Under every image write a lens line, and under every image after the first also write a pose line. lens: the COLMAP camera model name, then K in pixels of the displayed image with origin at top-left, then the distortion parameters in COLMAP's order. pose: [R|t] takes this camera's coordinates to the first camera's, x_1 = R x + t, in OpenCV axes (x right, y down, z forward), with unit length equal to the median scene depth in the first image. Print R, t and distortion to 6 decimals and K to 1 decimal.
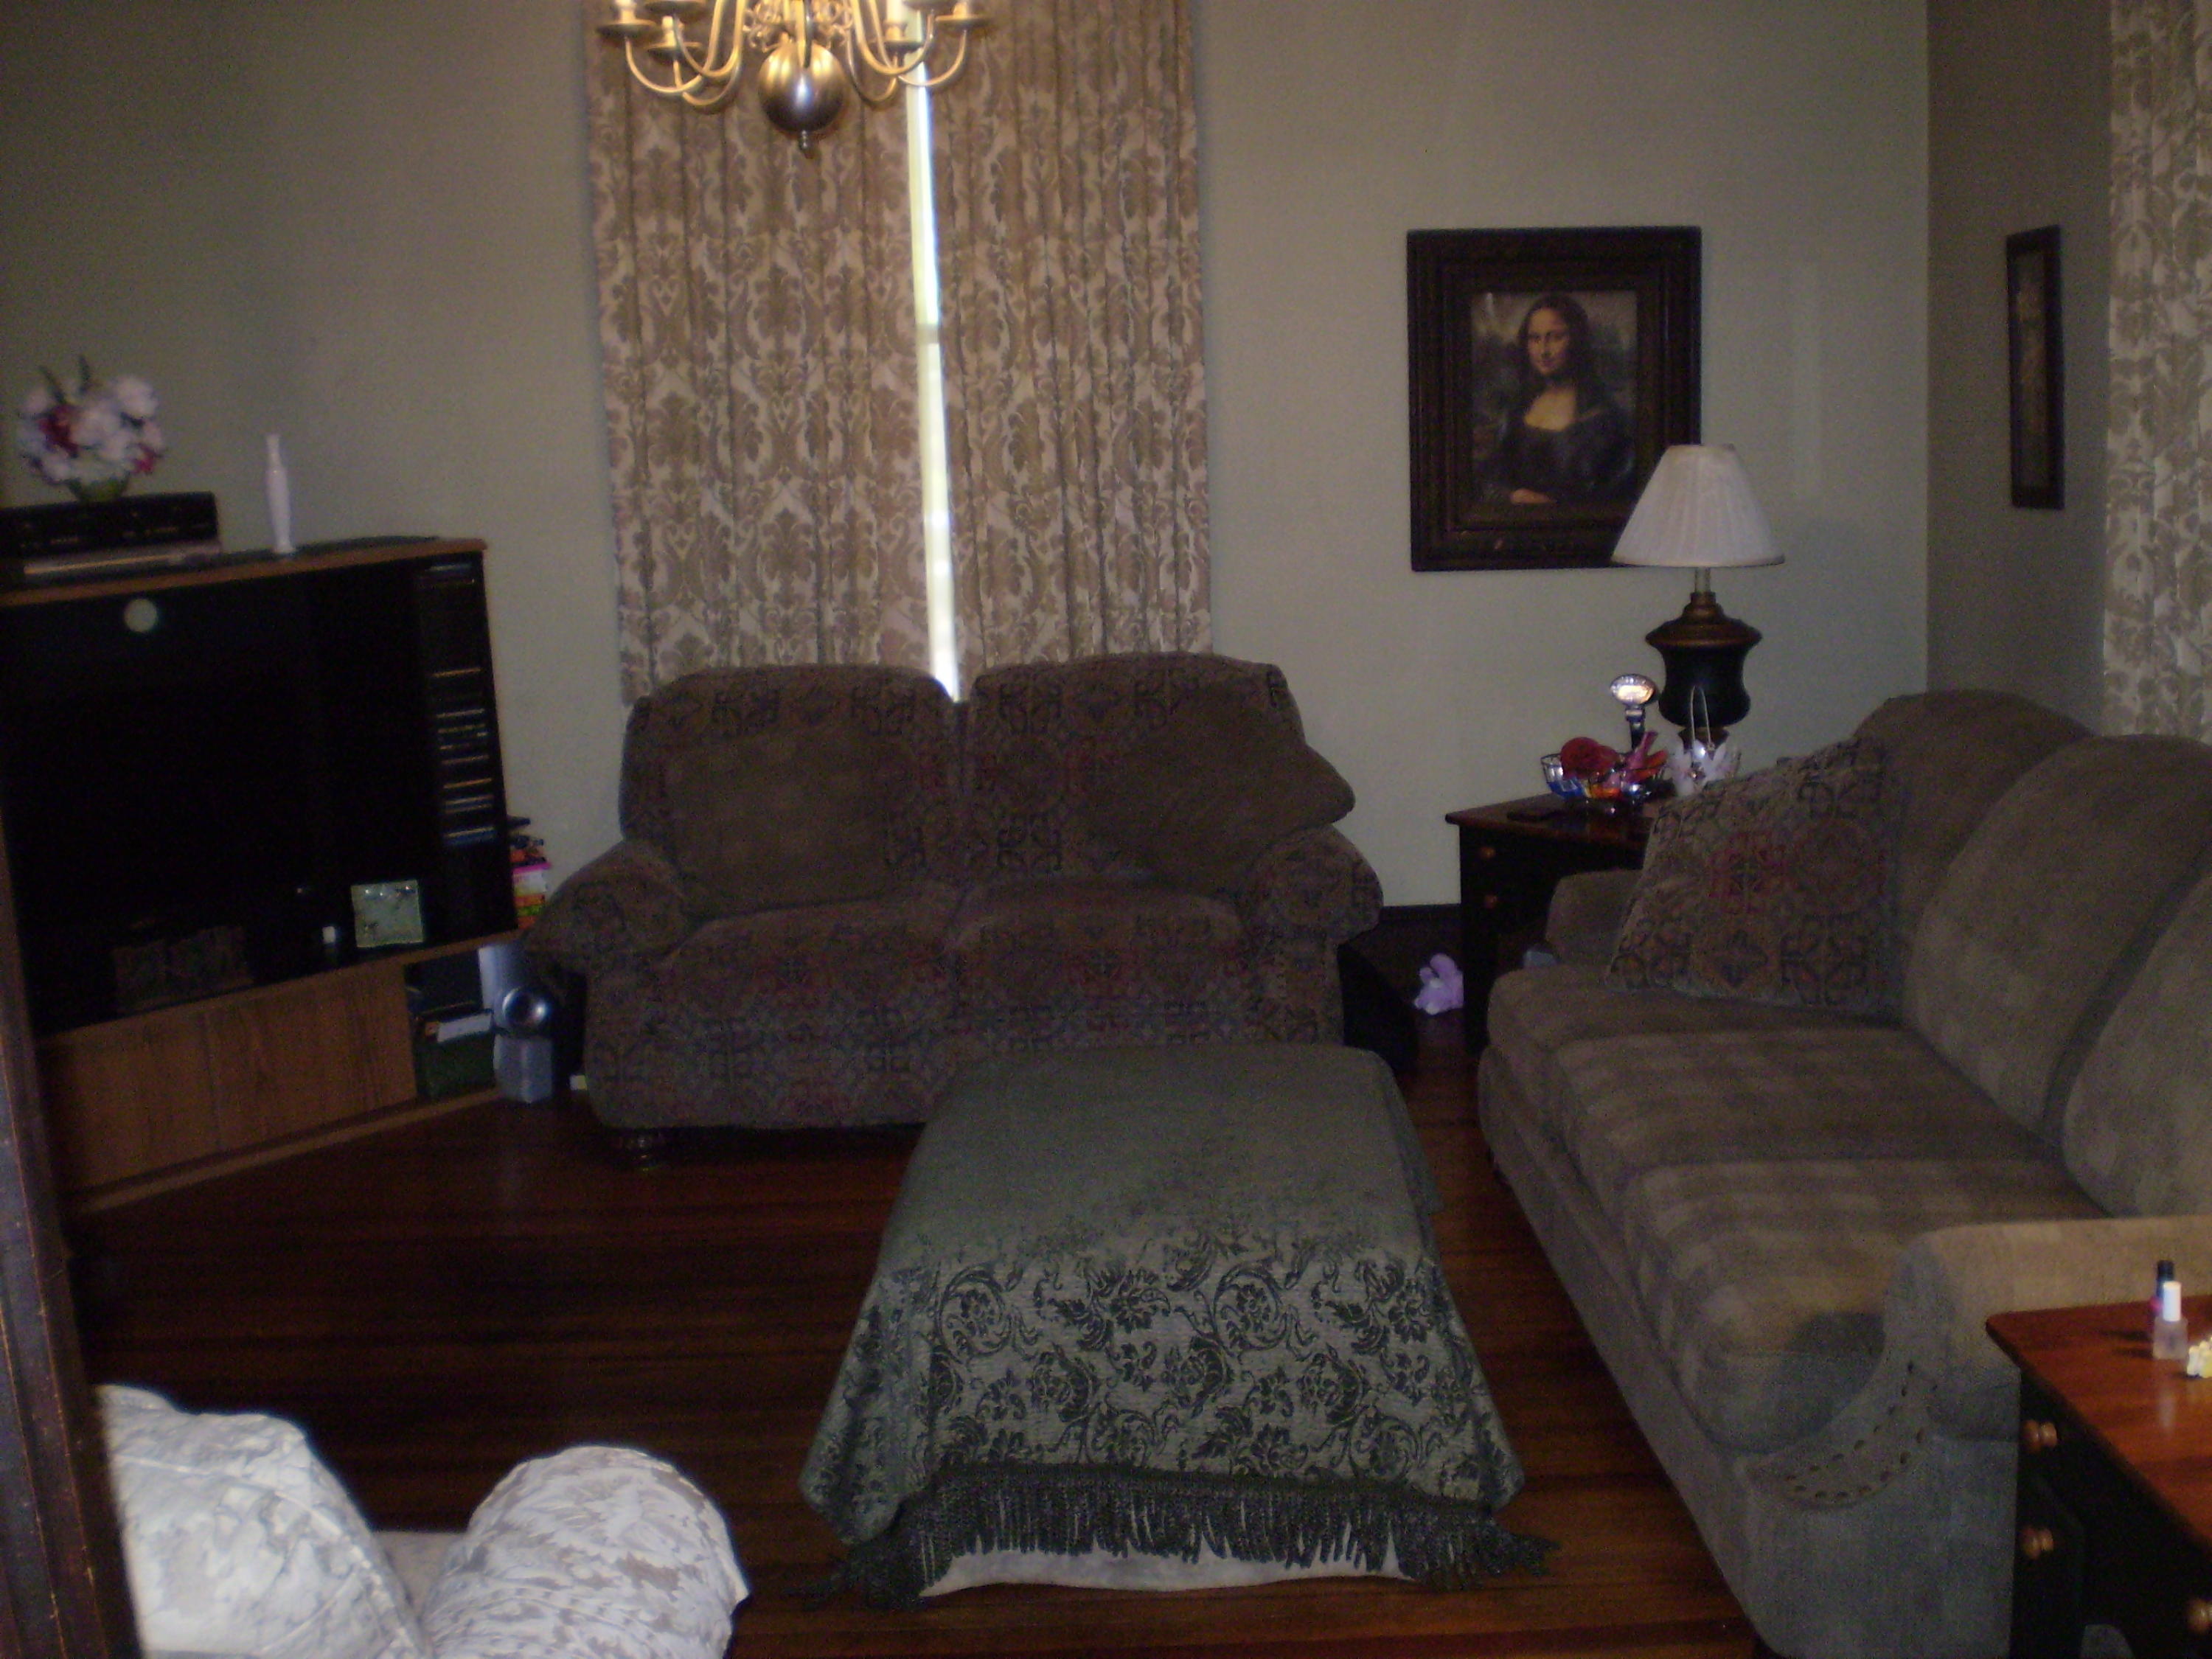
lens RADIAL K [[2513.7, 0, 1106.0], [0, 2513.7, 829.5], [0, 0, 1]] dist [-0.042206, -0.236856]
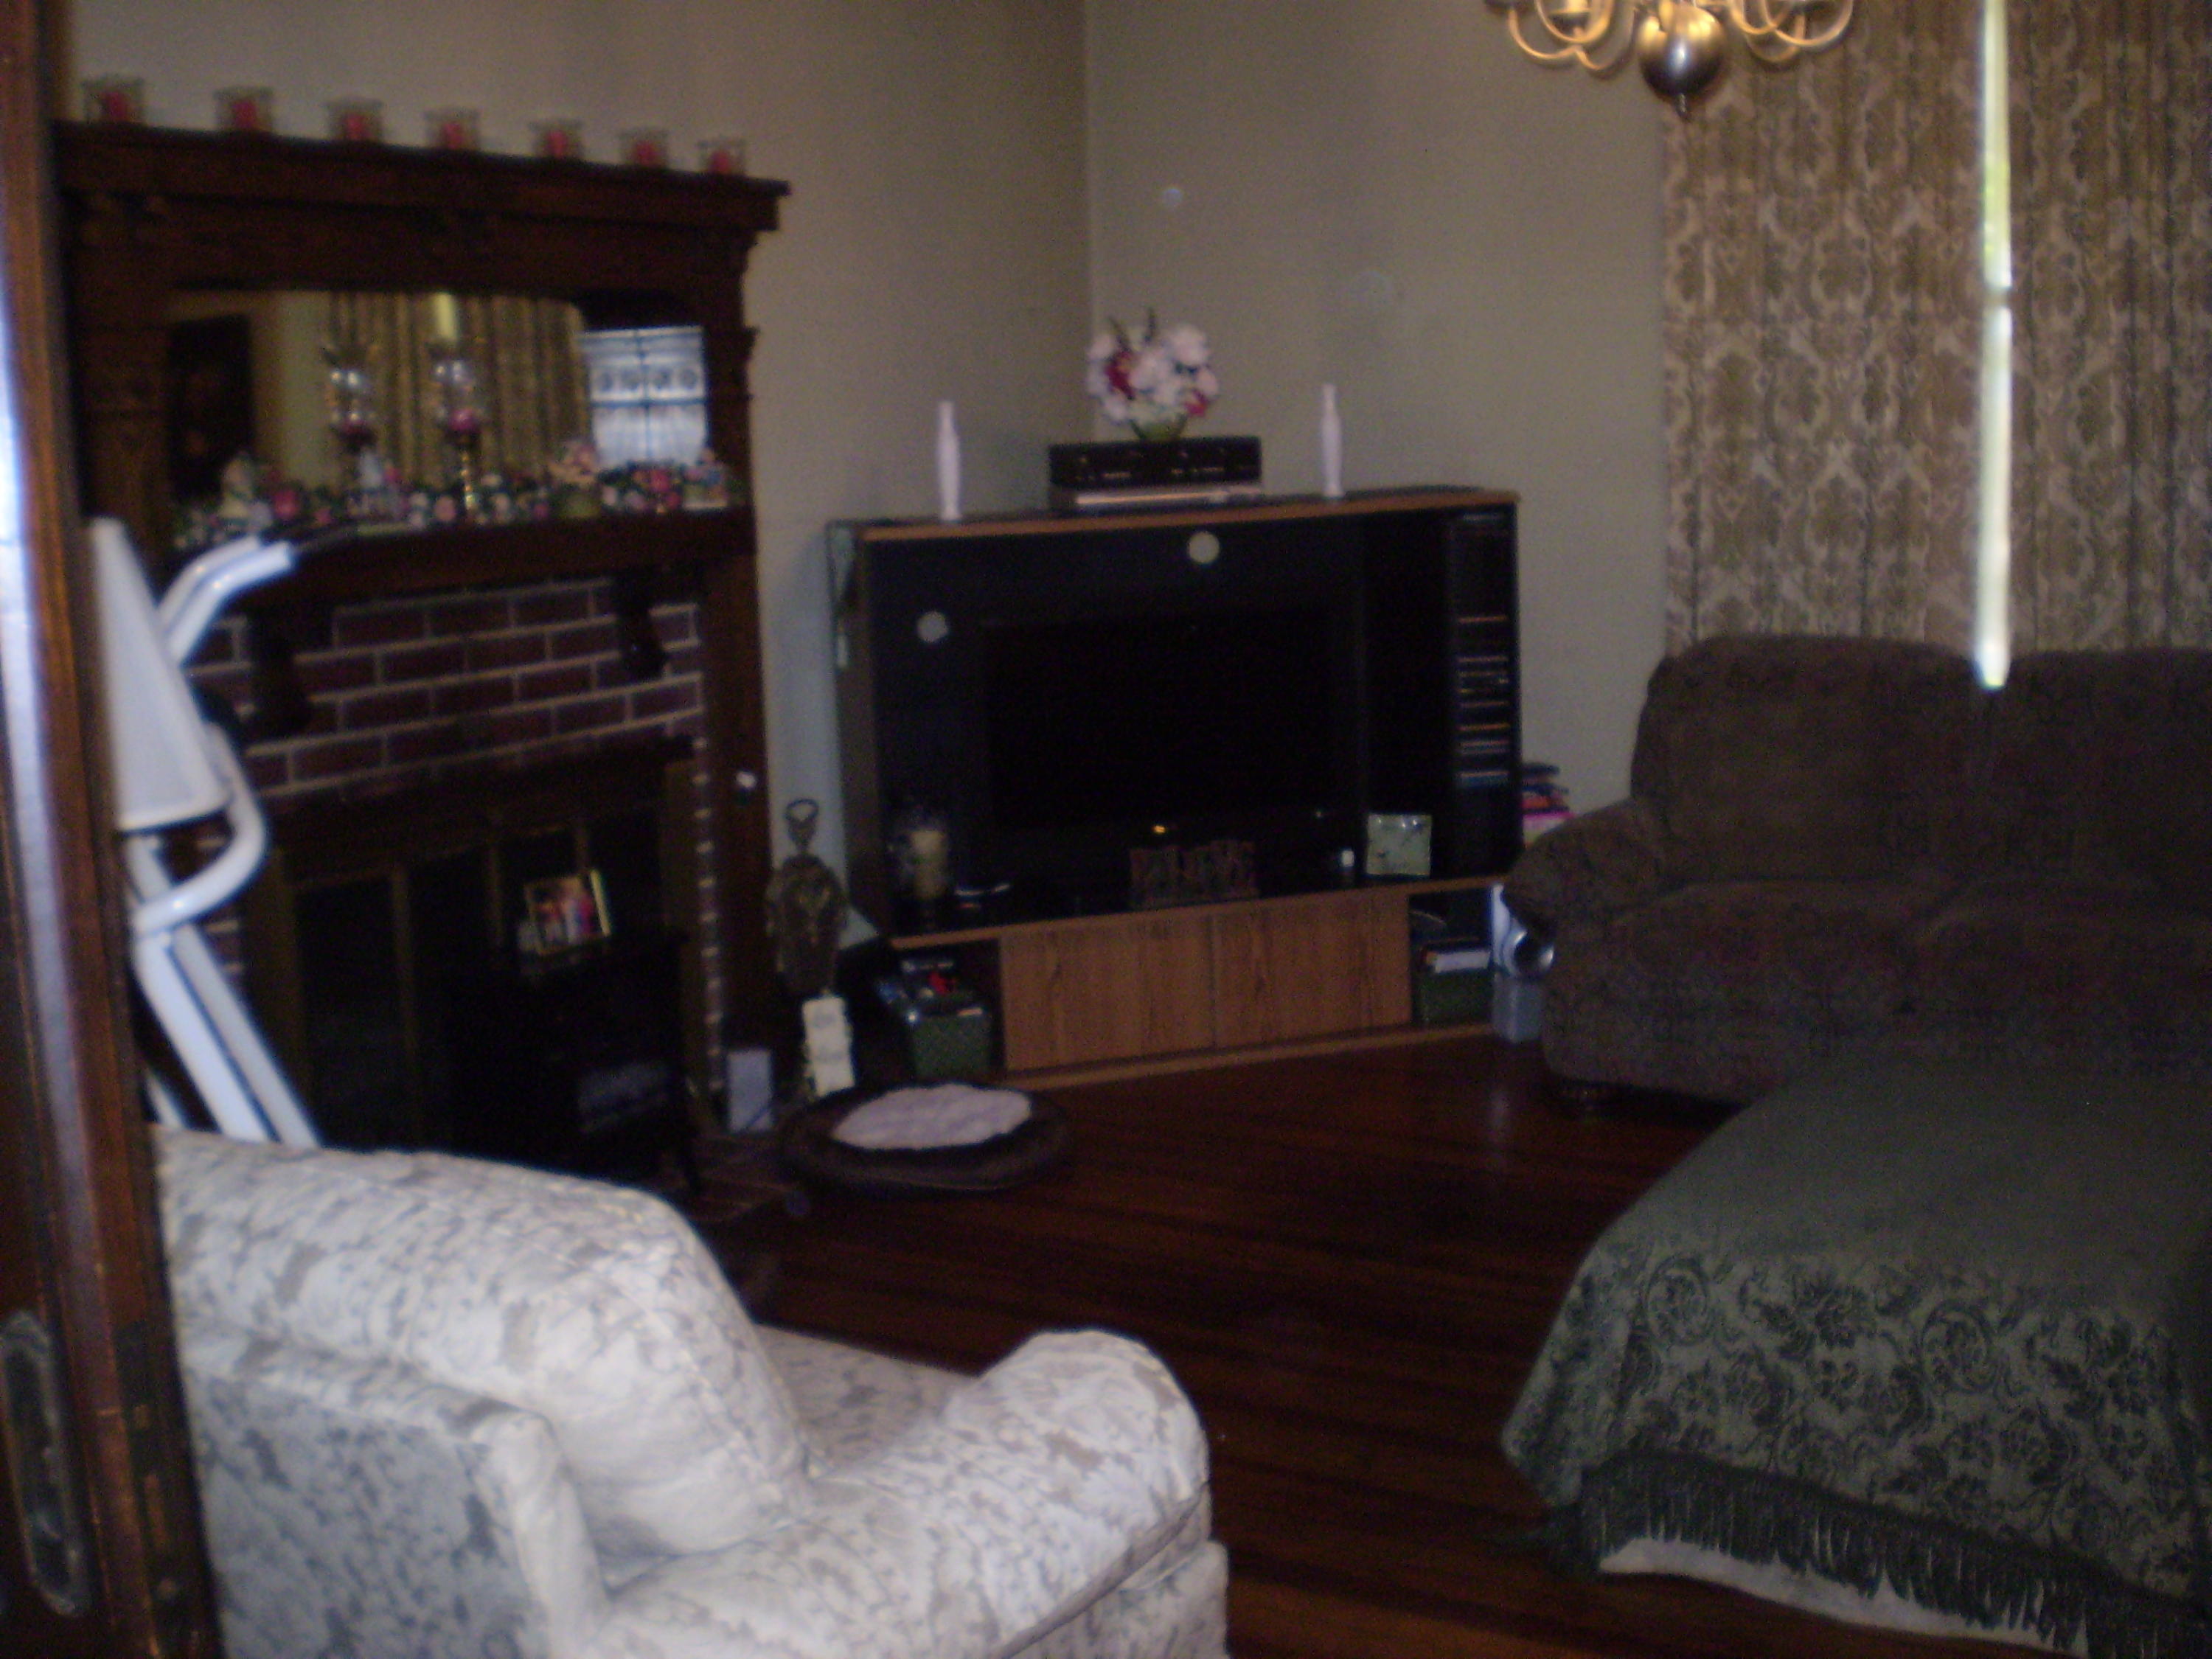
lens RADIAL K [[2513.7, 0, 1106.0], [0, 2513.7, 829.5], [0, 0, 1]] dist [-0.042206, -0.236856]
pose [[0.867878, 0.101788, -0.486238, 0.122902], [-0.092381, 0.994779, 0.043355, -0.007248], [0.488112, 0.007292, 0.872750, 0.019133]]
